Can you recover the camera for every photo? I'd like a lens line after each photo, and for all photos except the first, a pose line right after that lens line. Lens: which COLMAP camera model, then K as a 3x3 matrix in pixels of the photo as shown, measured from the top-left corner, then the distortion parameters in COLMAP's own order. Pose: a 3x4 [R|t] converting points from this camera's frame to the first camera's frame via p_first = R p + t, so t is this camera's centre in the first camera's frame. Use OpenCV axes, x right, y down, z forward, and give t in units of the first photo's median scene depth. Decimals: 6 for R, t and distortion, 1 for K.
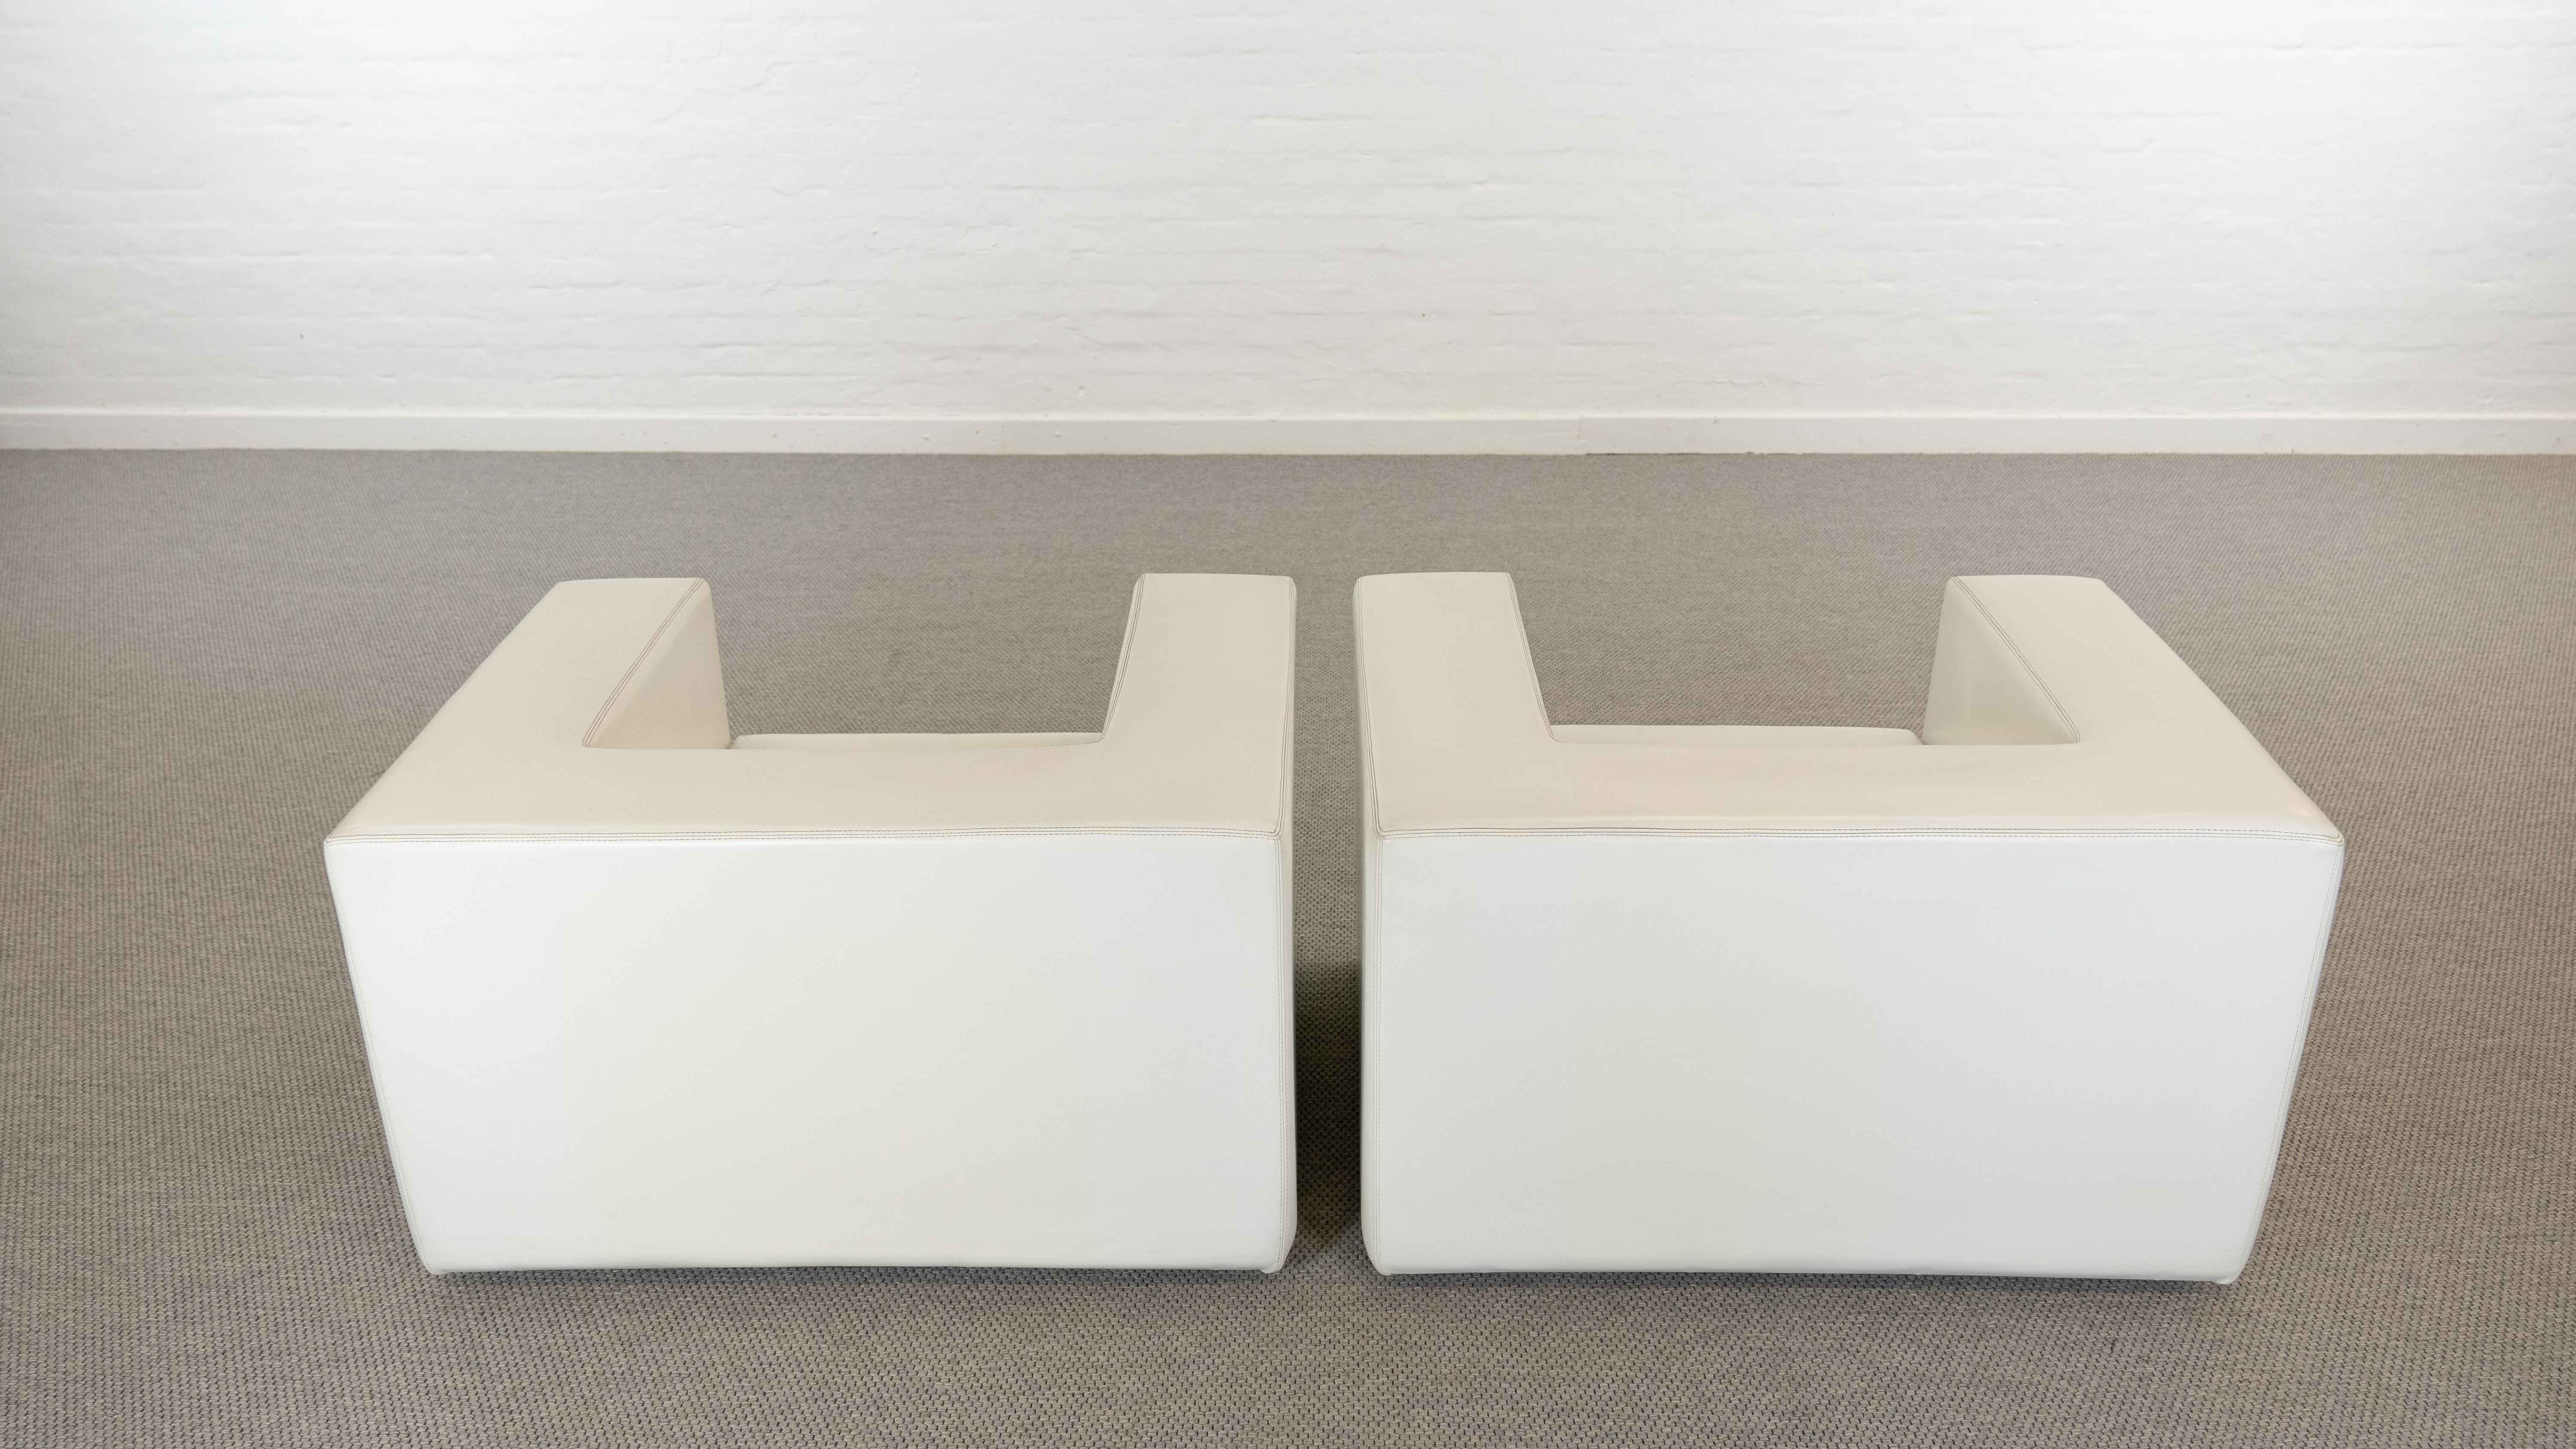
lens RADIAL K [[2093.5, 0, 1288.0], [0, 2093.5, 724.5], [0, 0, 1]] dist [-0.007394, 0.012518]
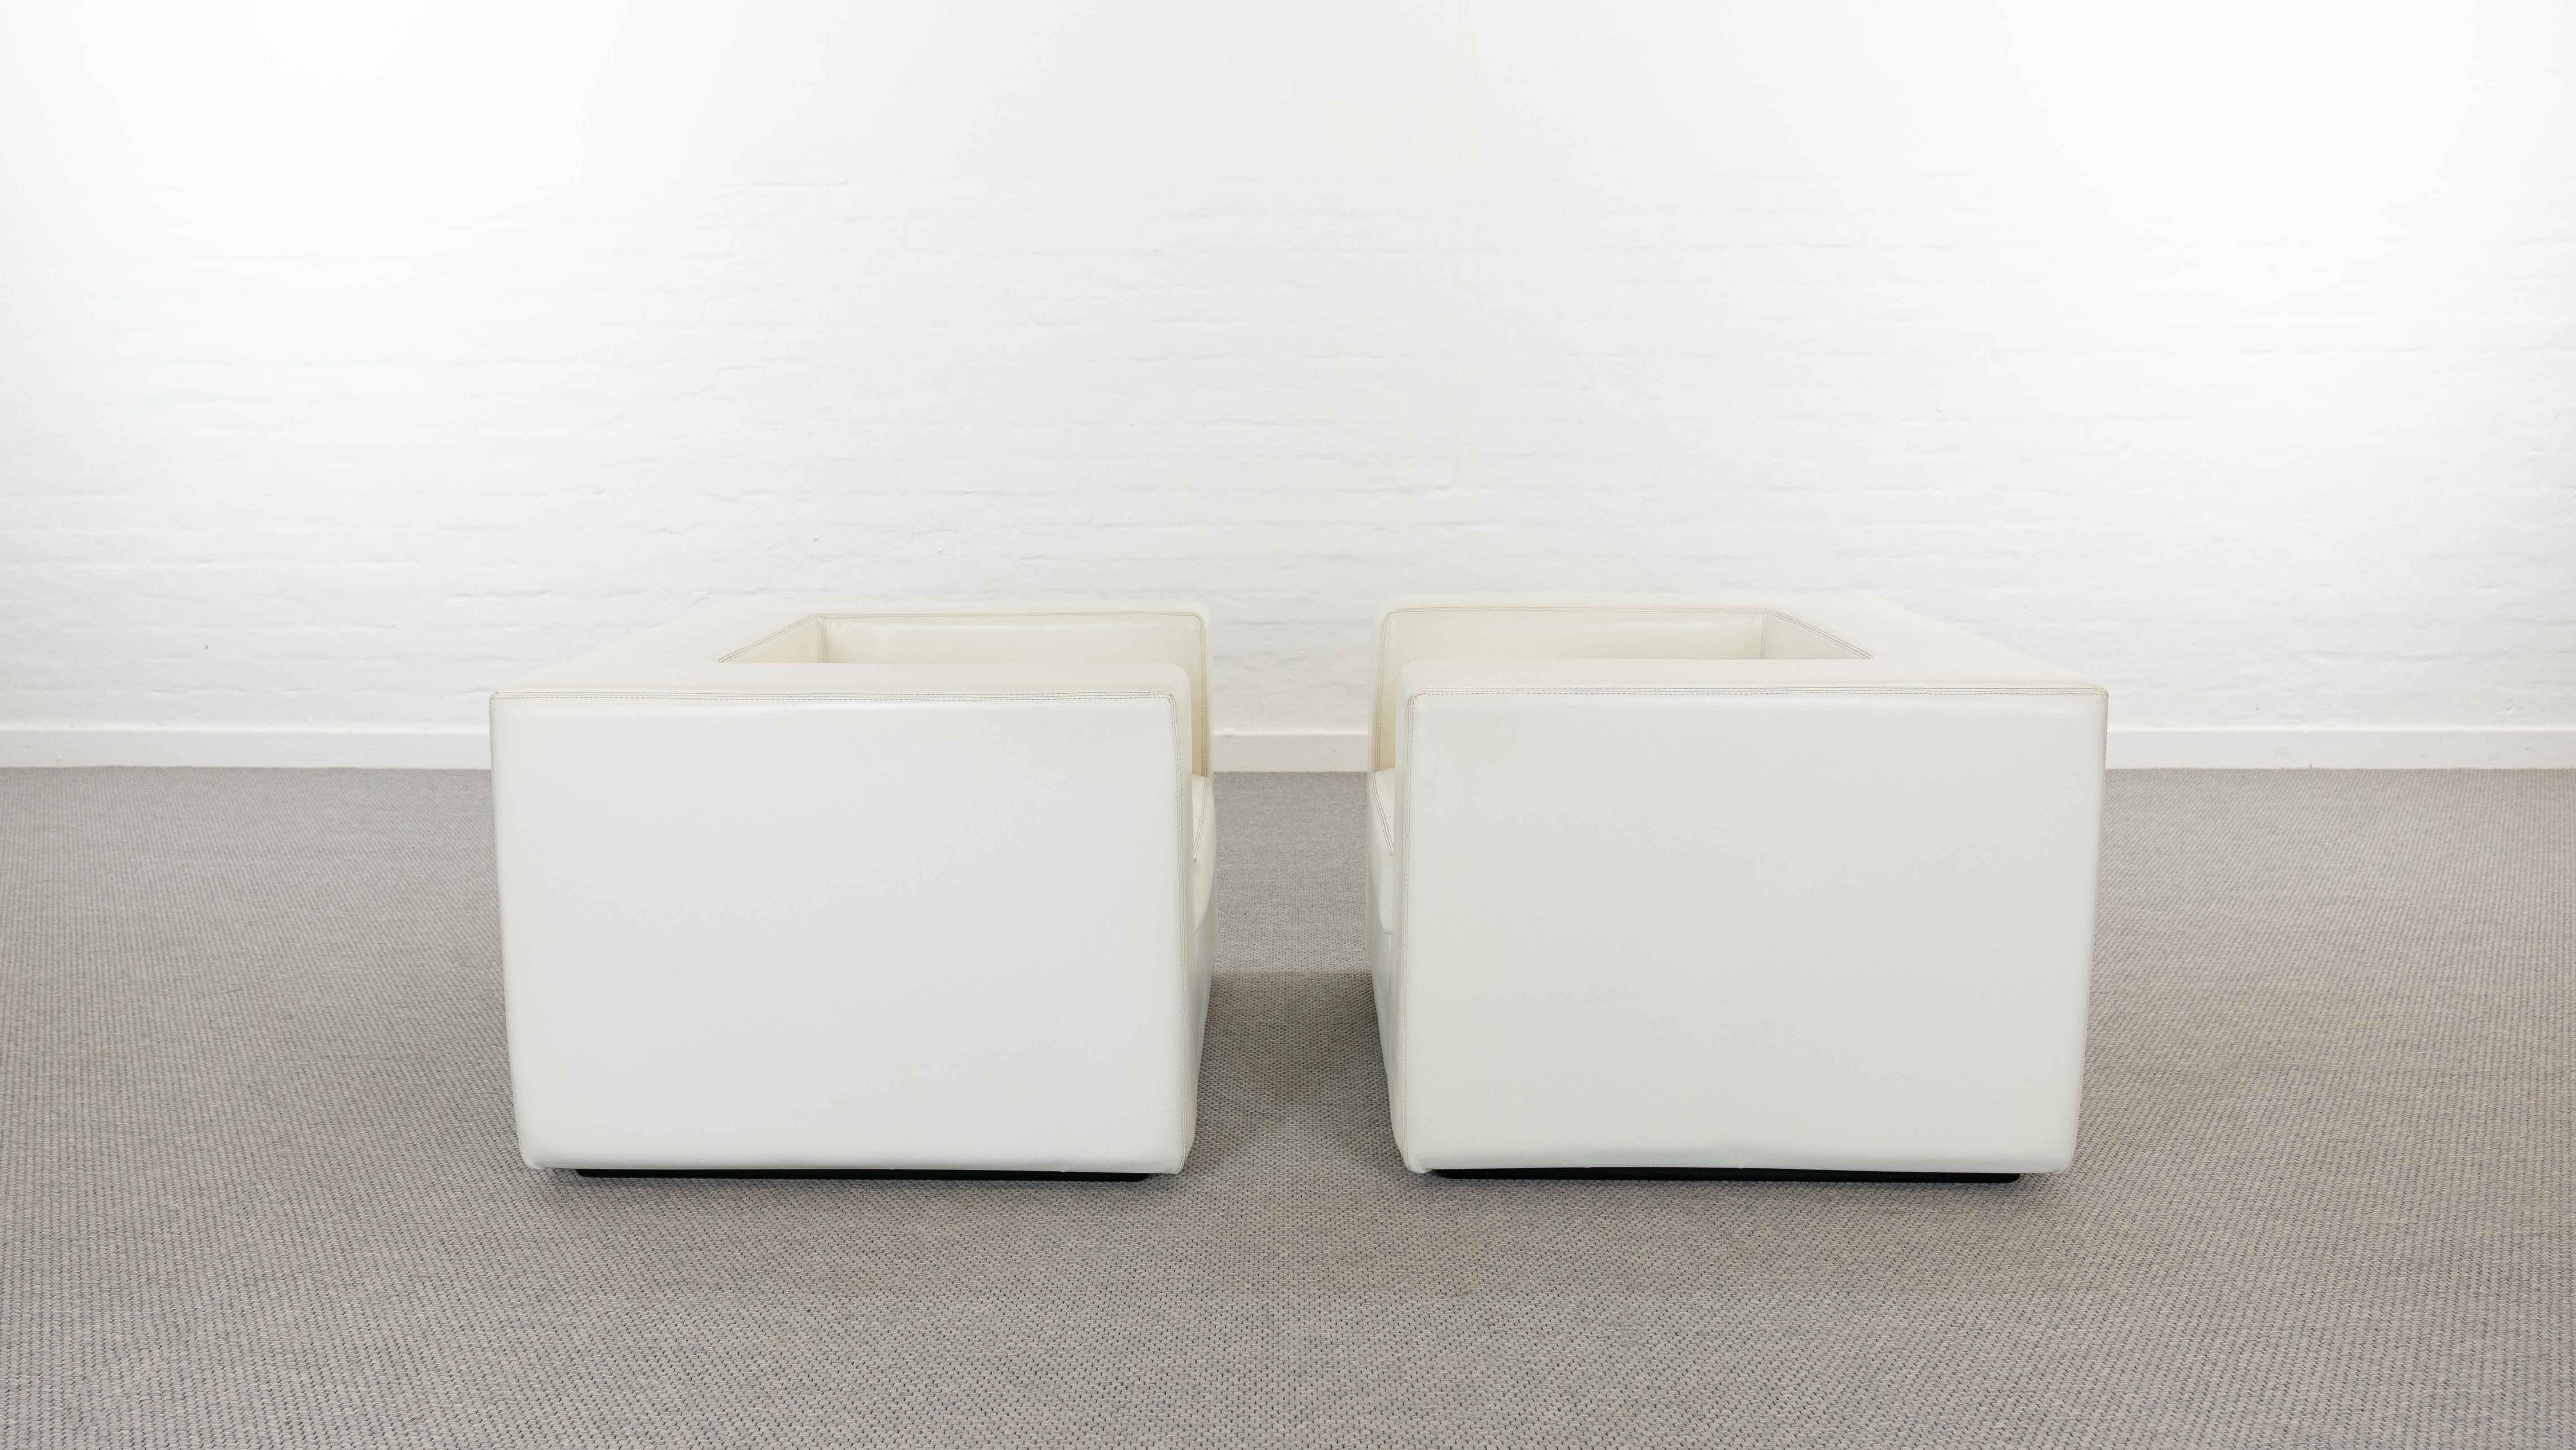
lens RADIAL K [[2175.8, 0, 1228.8], [0, 2175.8, 718.1], [0, 0, 1]] dist [-0.006393, 0.010187]
pose [[0.999977, 0.003353, 0.005940, -0.013237], [-0.001686, 0.965350, -0.260952, 0.108387], [-0.006609, 0.260936, 0.965333, 0.054433]]
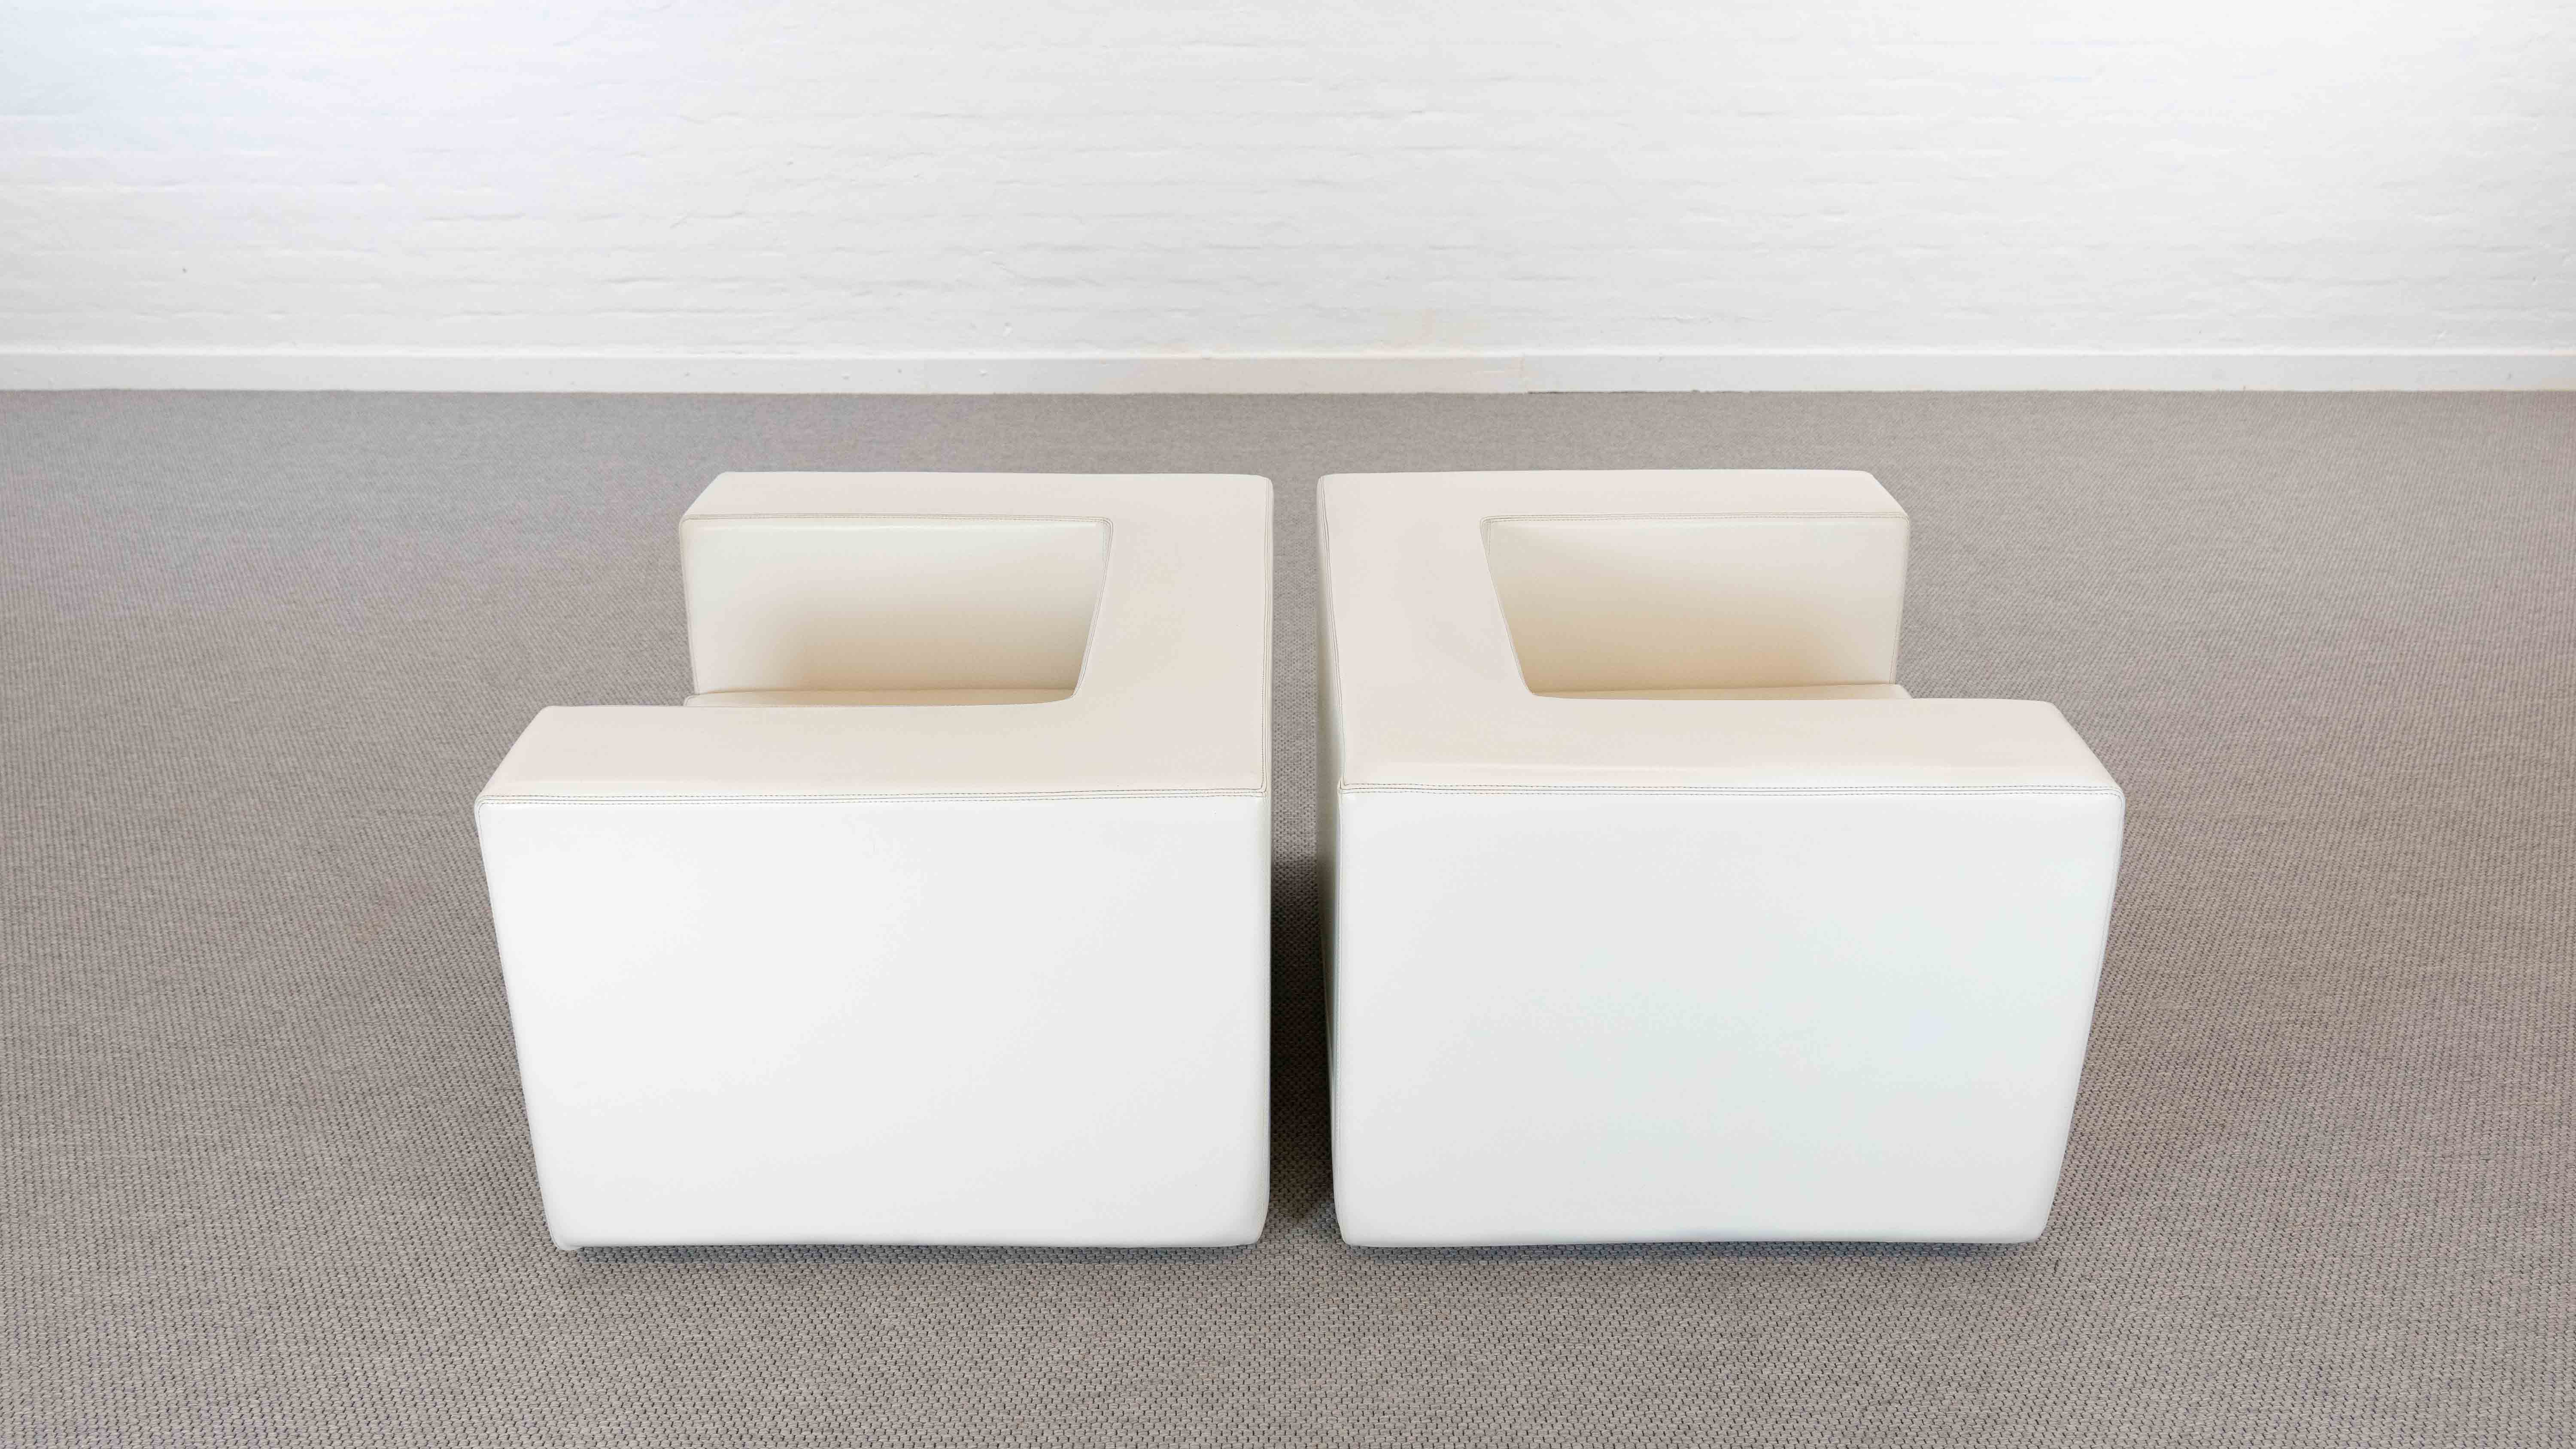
lens RADIAL K [[2188.7, 0, 1288.0], [0, 2188.7, 724.5], [0, 0, 1]] dist [-0.002316, 0.010571]
pose [[0.999445, -0.006640, 0.032635, -0.003708], [0.006065, 0.999825, 0.017681, 0.006760], [-0.032747, -0.017474, 0.999311, -0.016678]]
